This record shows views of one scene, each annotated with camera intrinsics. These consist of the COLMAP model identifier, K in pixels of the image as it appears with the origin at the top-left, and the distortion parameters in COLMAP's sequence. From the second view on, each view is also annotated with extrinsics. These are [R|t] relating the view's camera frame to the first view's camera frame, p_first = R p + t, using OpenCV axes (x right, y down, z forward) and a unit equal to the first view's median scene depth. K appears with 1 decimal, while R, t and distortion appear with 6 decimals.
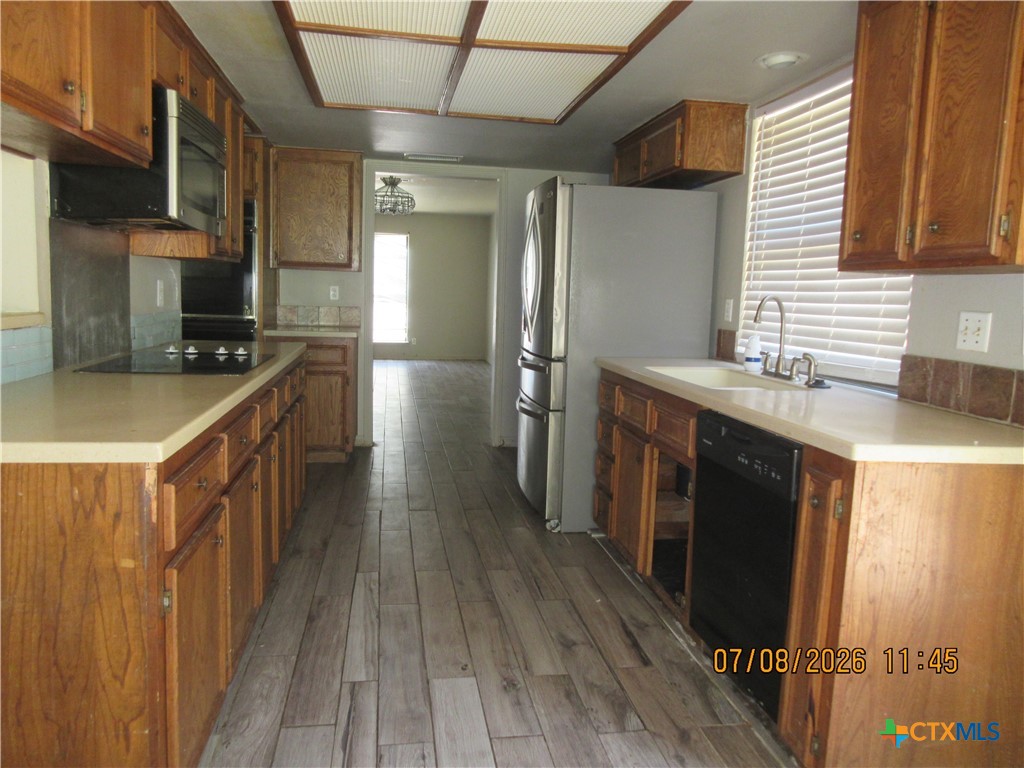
lens RADIAL K [[747.2, 0, 511.2], [0, 747.2, 381.3], [0, 0, 1]] dist [-0.006446, 0.004297]
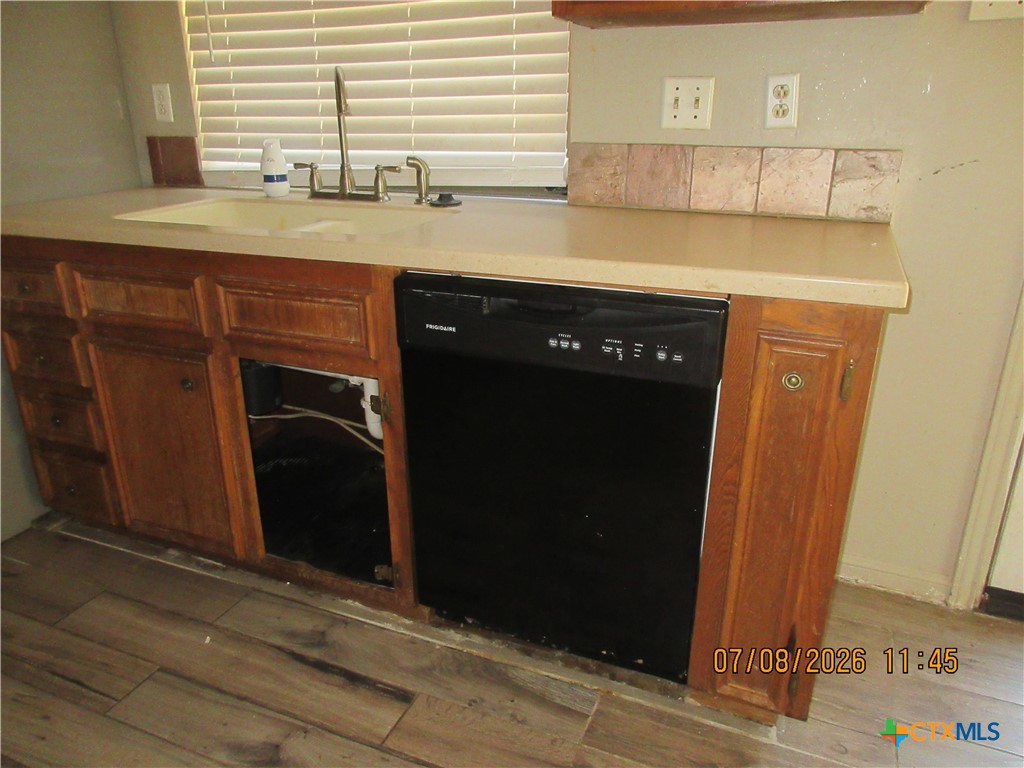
lens RADIAL K [[747.2, 0, 511.2], [0, 747.2, 385.9], [0, 0, 1]] dist [-0.006446, 0.004297]
pose [[0.535466, -0.335558, 0.775033, -0.148331], [0.126632, 0.939206, 0.319149, -0.047207], [-0.835009, -0.072749, 0.545406, 0.541545]]
